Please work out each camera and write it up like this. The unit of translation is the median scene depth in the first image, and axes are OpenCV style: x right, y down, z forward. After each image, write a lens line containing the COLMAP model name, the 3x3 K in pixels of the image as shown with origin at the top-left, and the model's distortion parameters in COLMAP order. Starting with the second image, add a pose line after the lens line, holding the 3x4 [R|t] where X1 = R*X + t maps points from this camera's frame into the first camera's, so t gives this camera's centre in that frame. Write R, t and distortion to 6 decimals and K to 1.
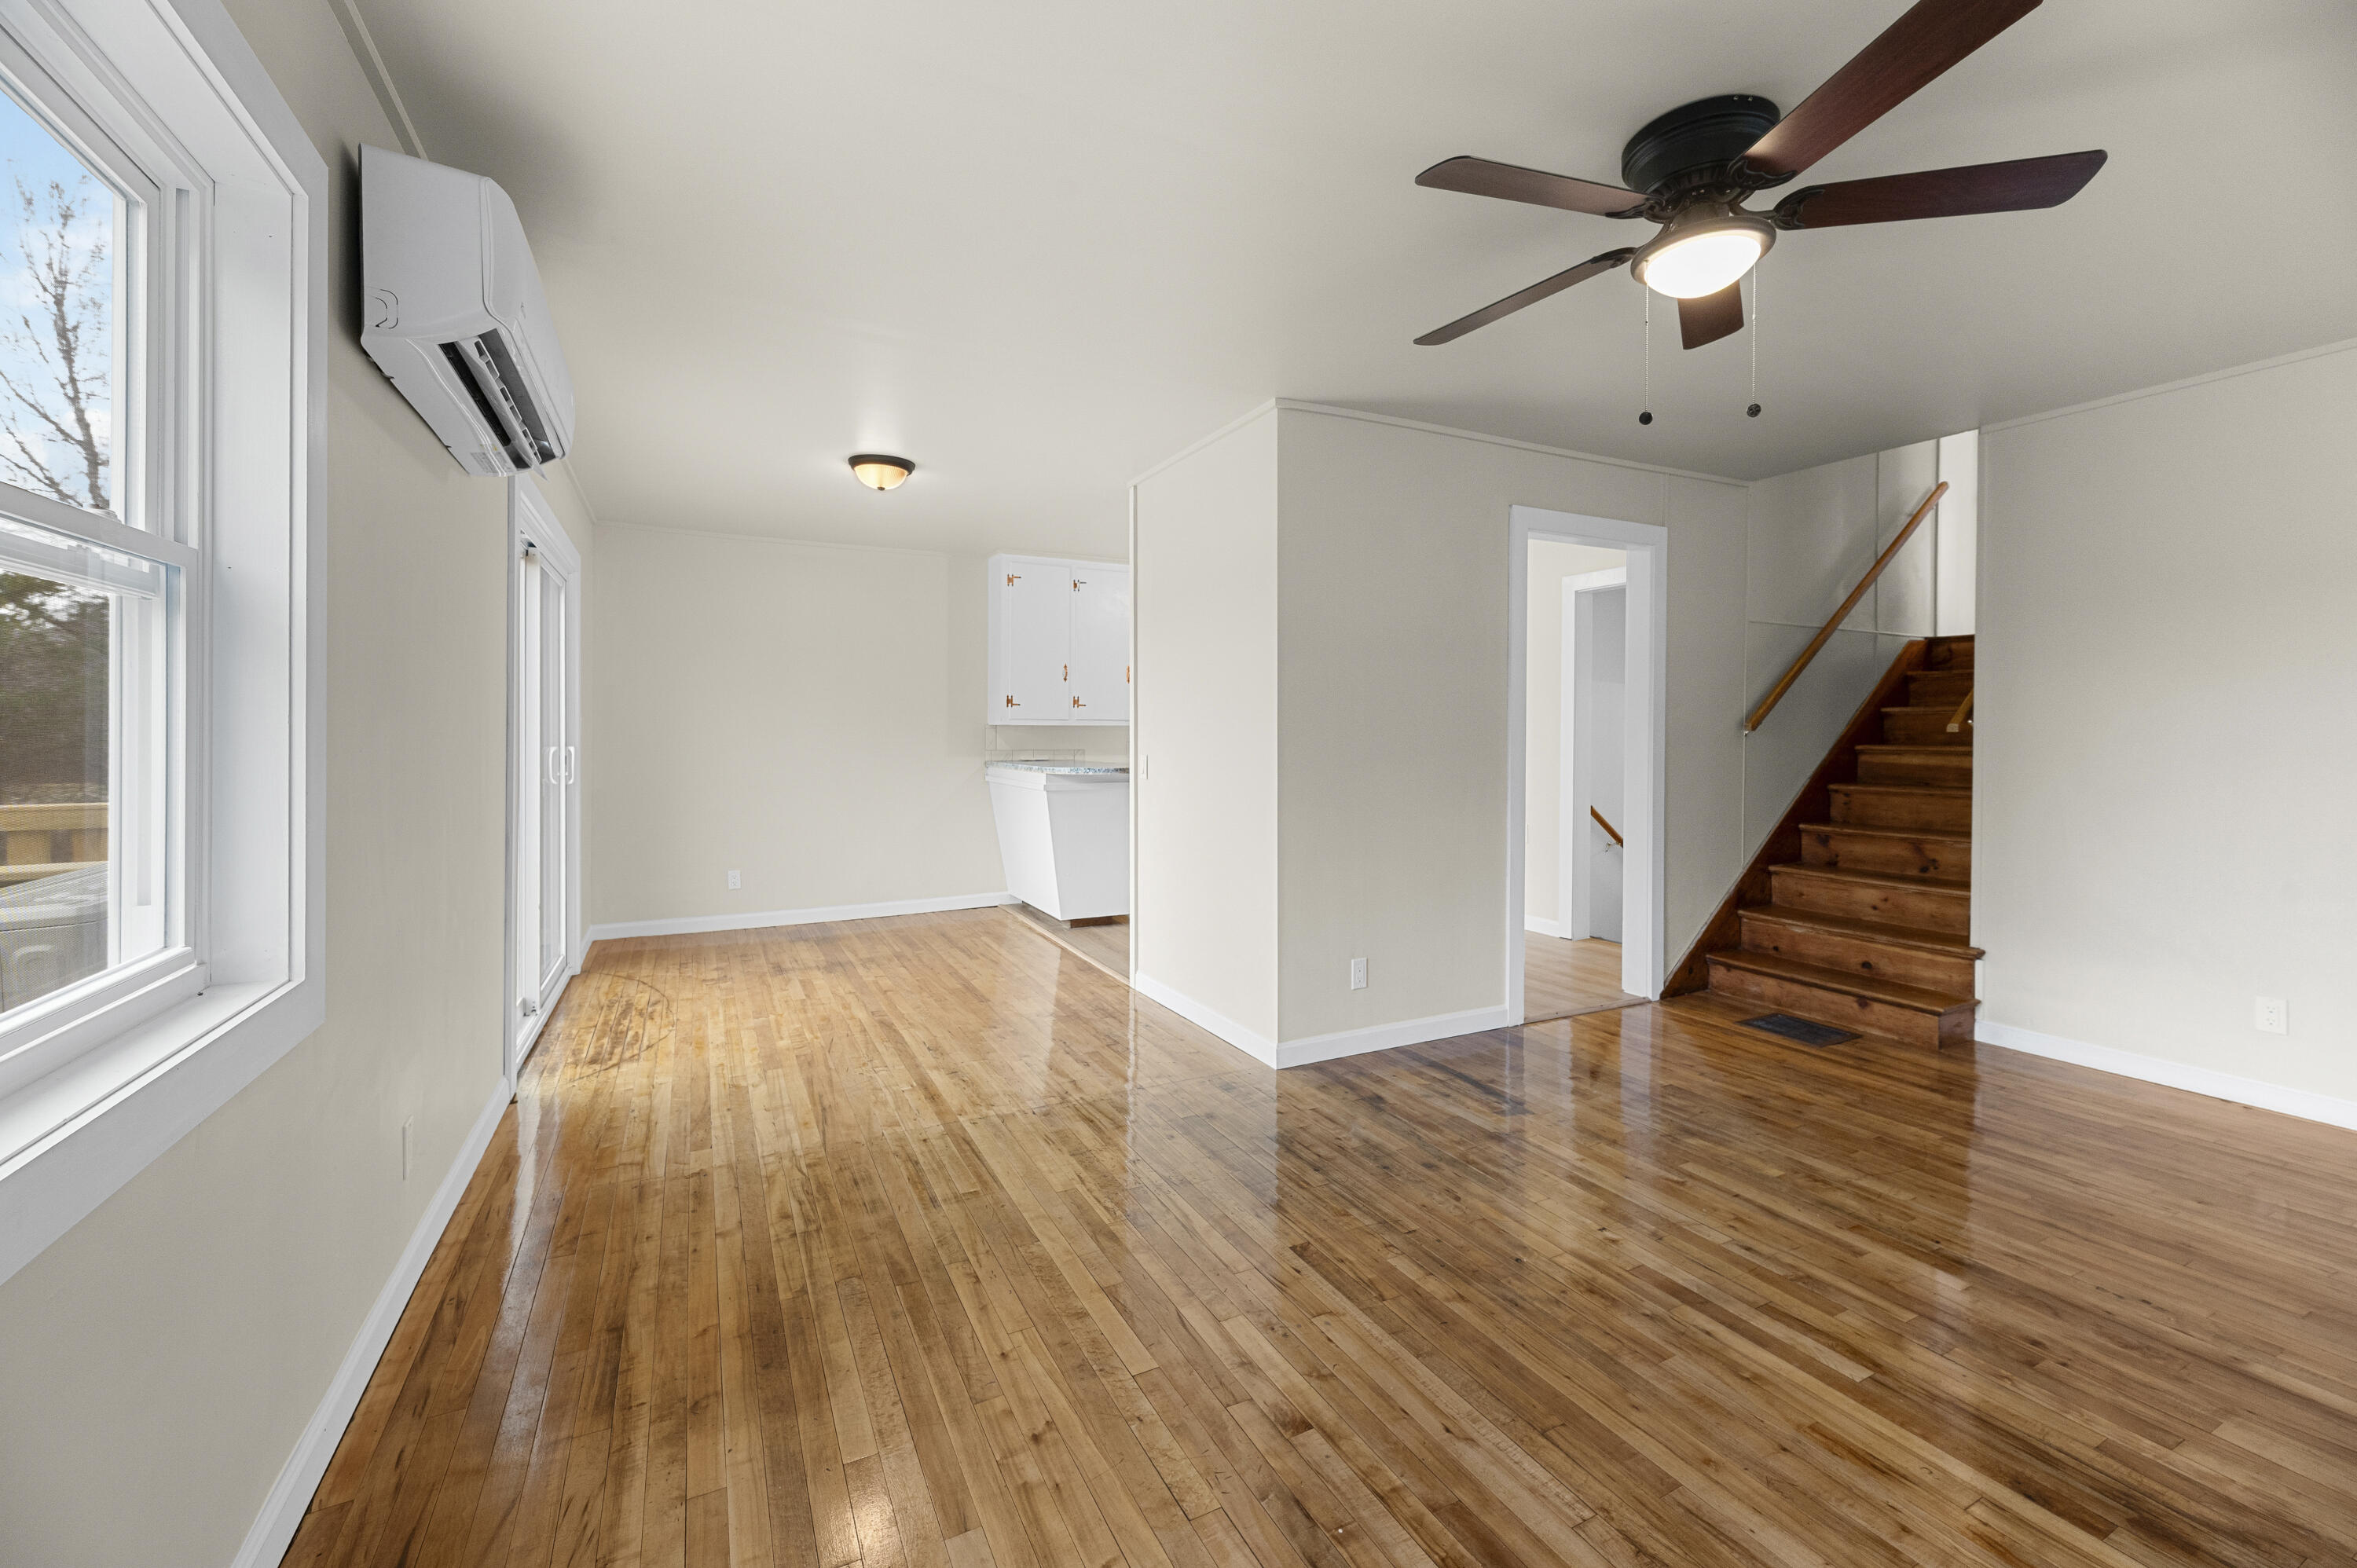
lens RADIAL K [[951.8, 0, 1175.1], [0, 951.8, 761.9], [0, 0, 1]] dist [0.000060, -0.000184]
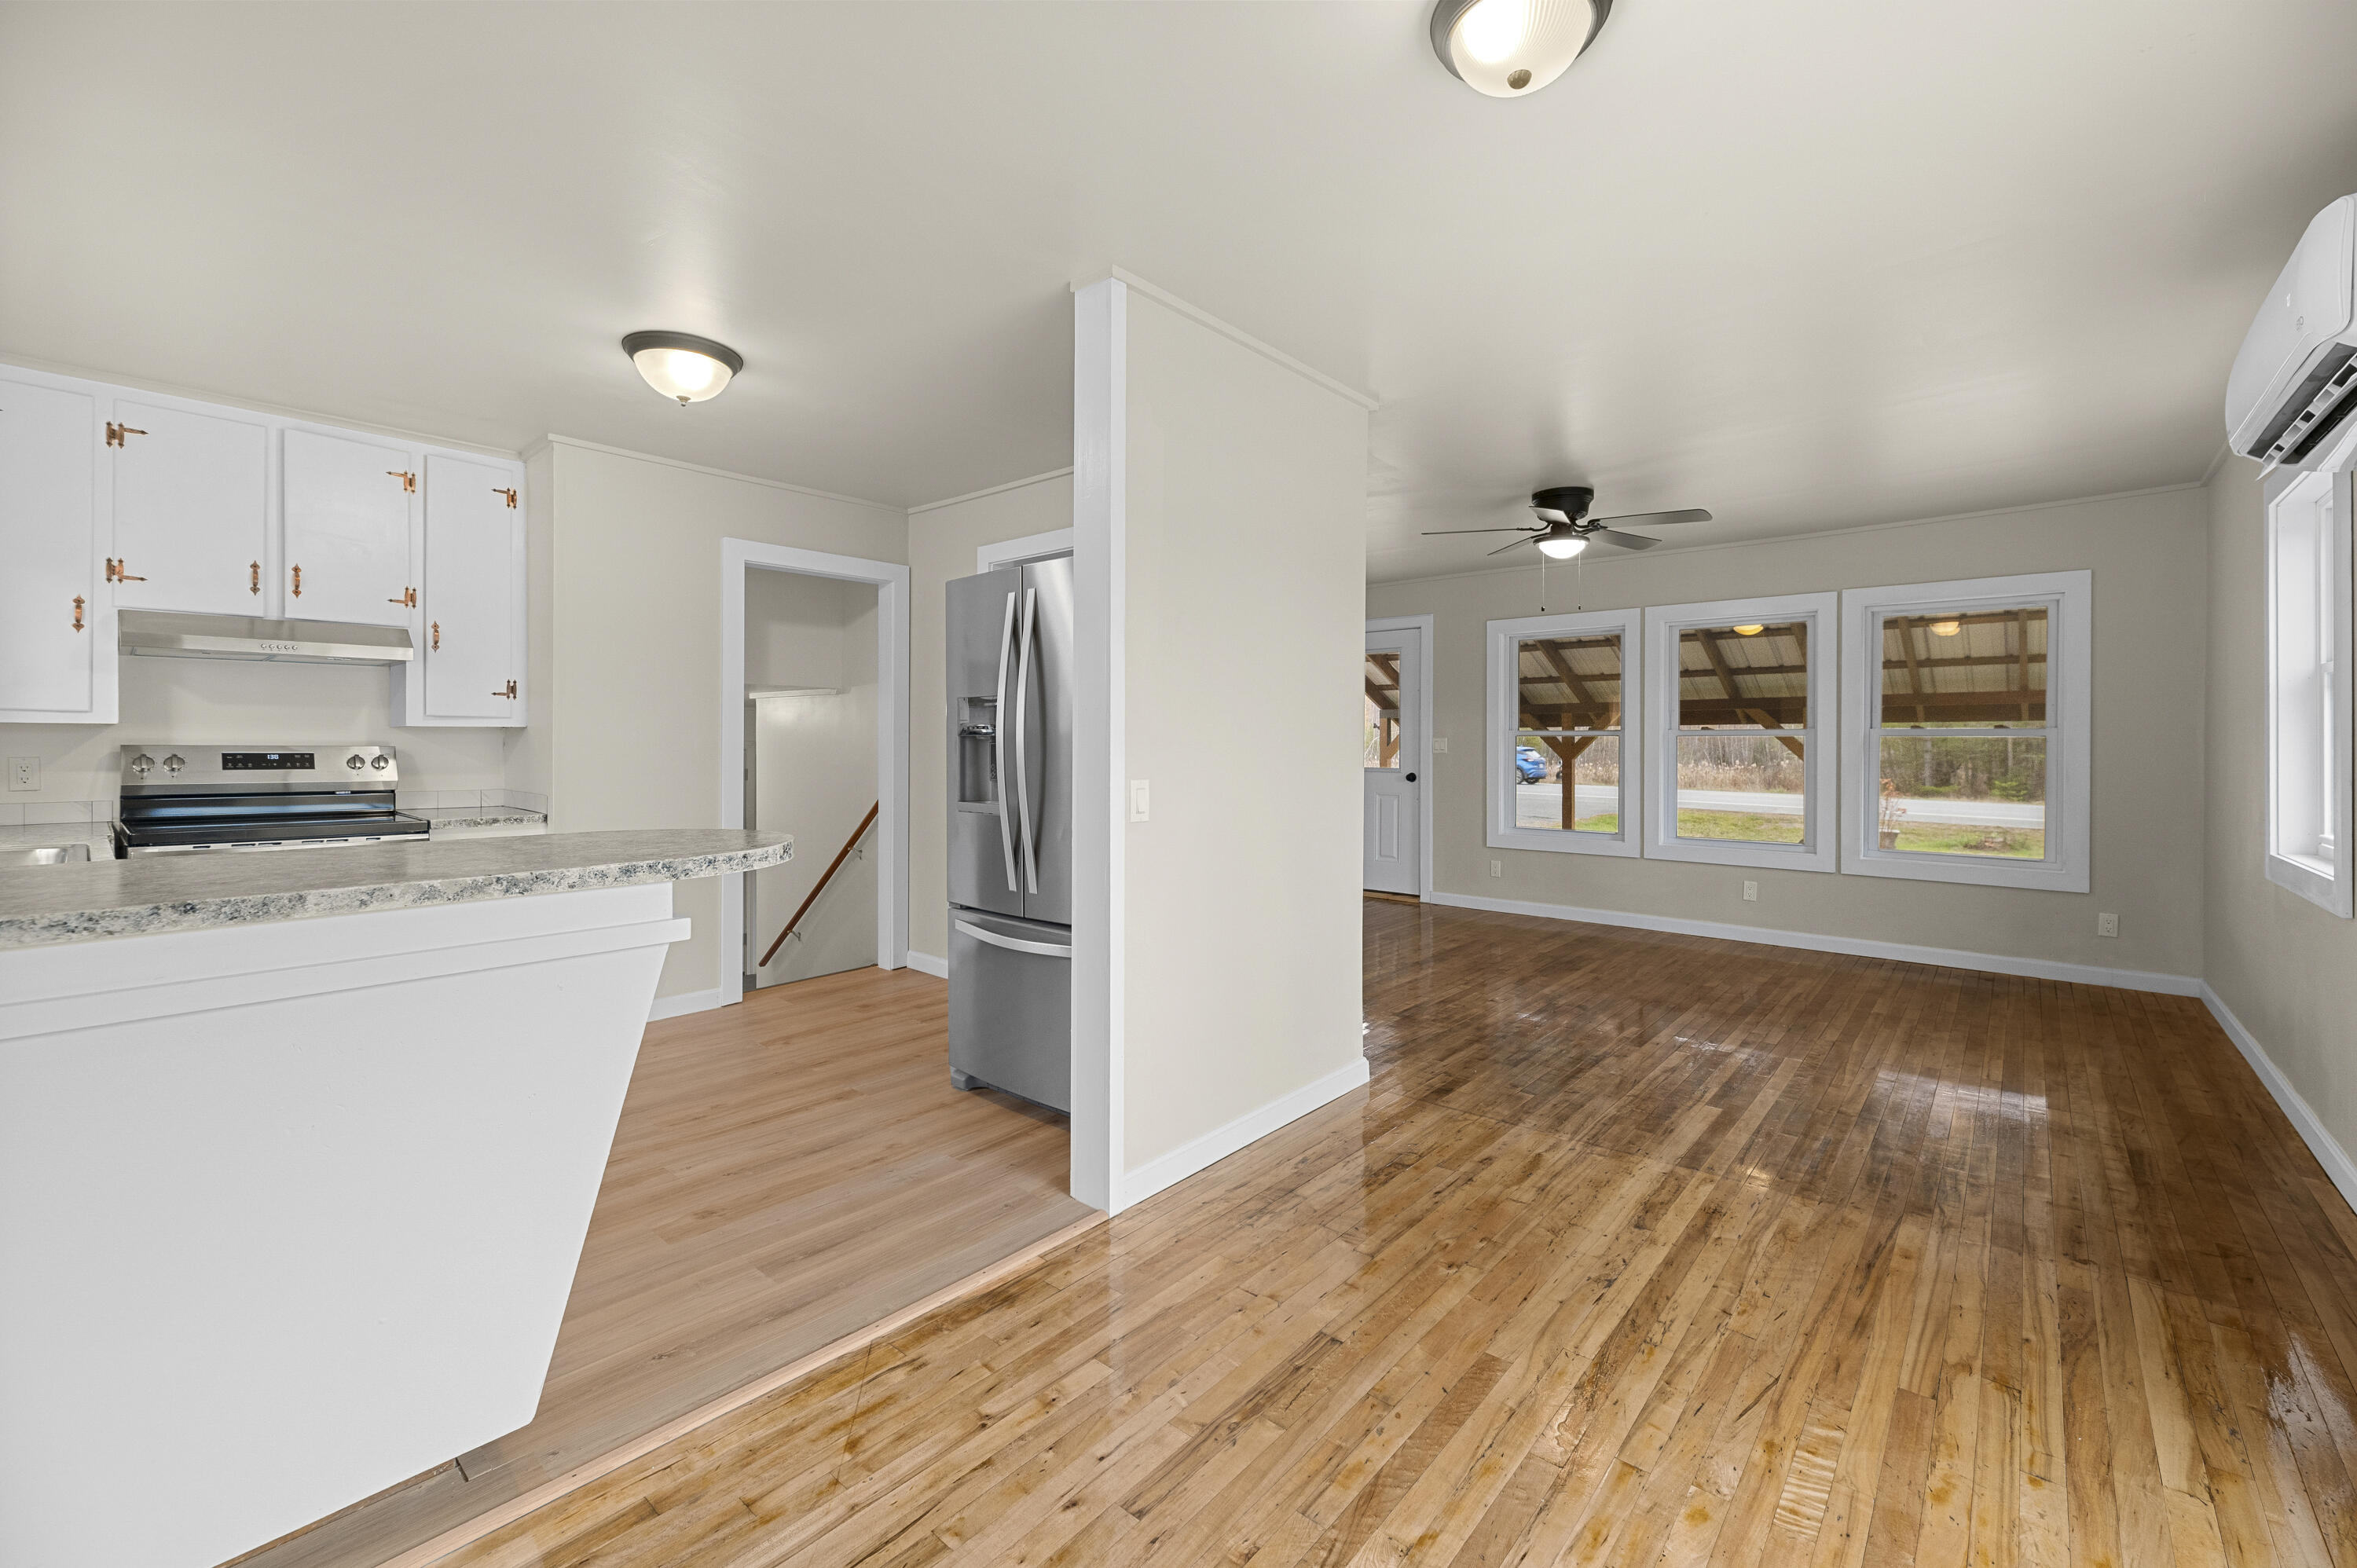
lens RADIAL K [[964.9, 0, 1187.6], [0, 964.9, 740.5], [0, 0, 1]] dist [-0.001634, -0.000478]
pose [[-0.379006, -0.000437, 0.925394, -0.880454], [0.026882, 0.999573, 0.011482, -0.054257], [-0.925004, 0.029228, -0.378833, 1.810622]]
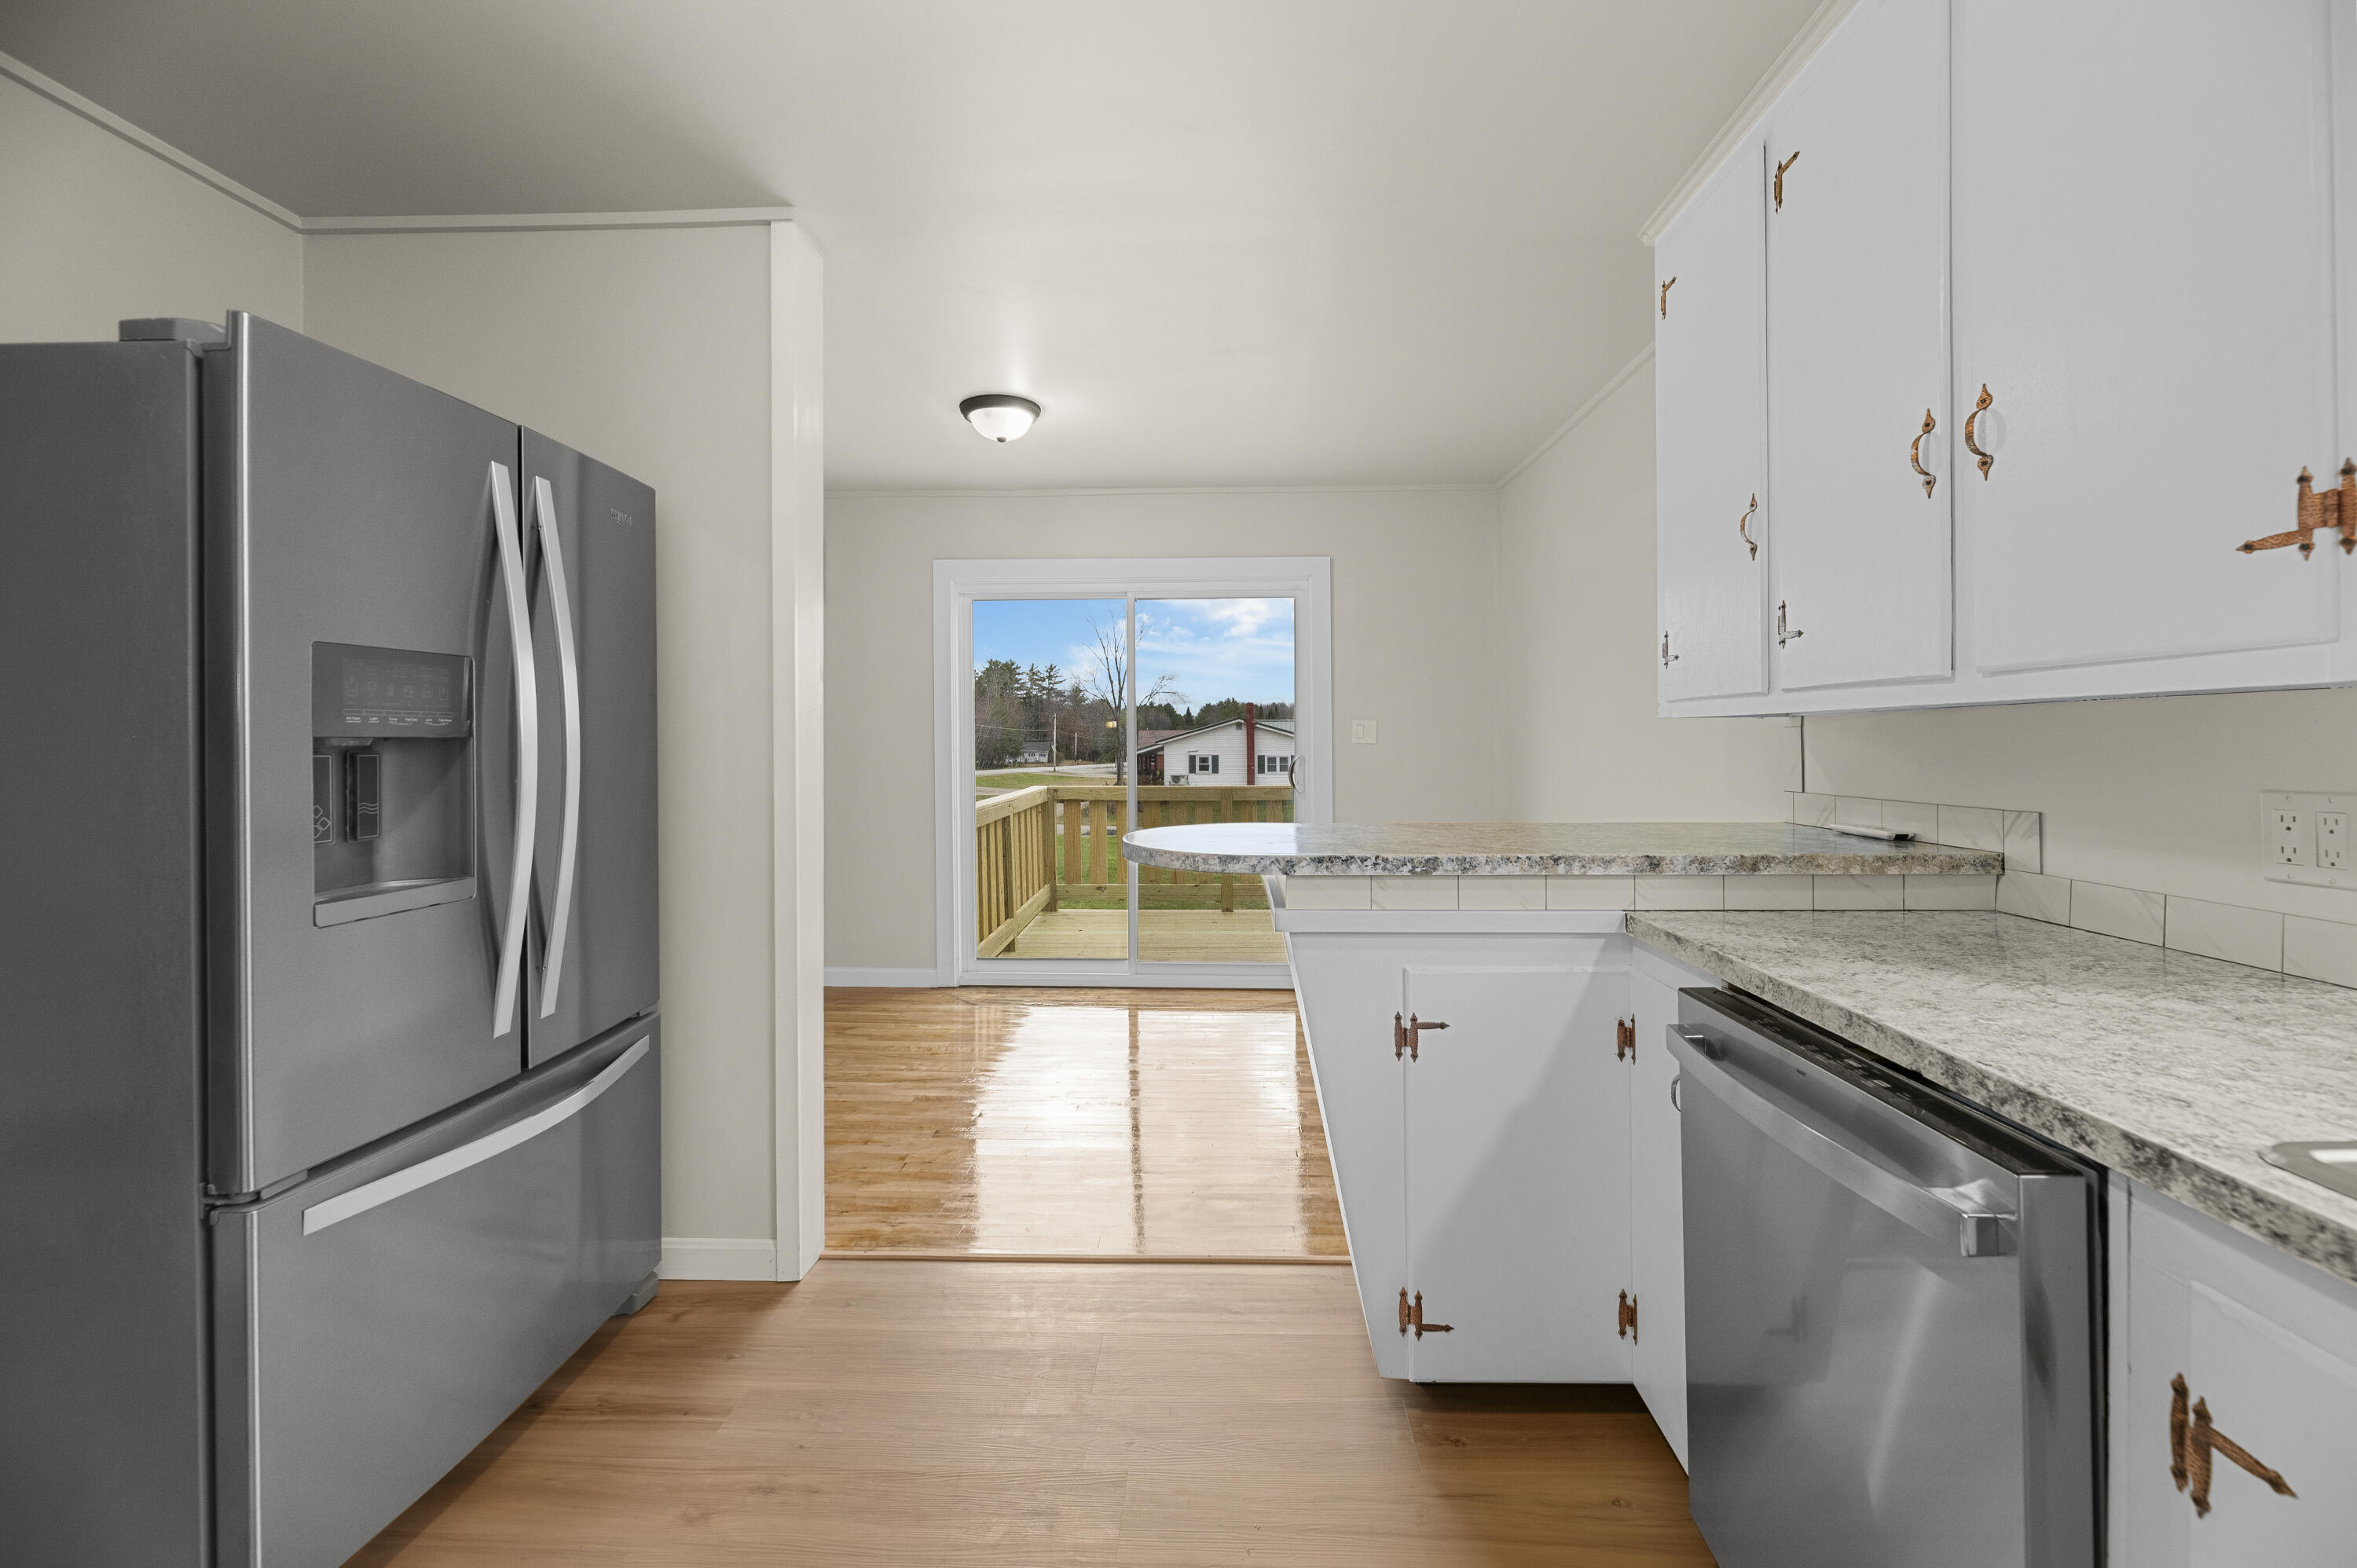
lens RADIAL K [[964.9, 0, 1187.6], [0, 964.9, 740.5], [0, 0, 1]] dist [-0.001634, -0.000478]
pose [[-0.489849, 0.002913, -0.871803, 0.464010], [-0.021269, 0.999657, 0.015291, -0.067304], [0.871548, 0.026033, -0.489619, 2.200524]]
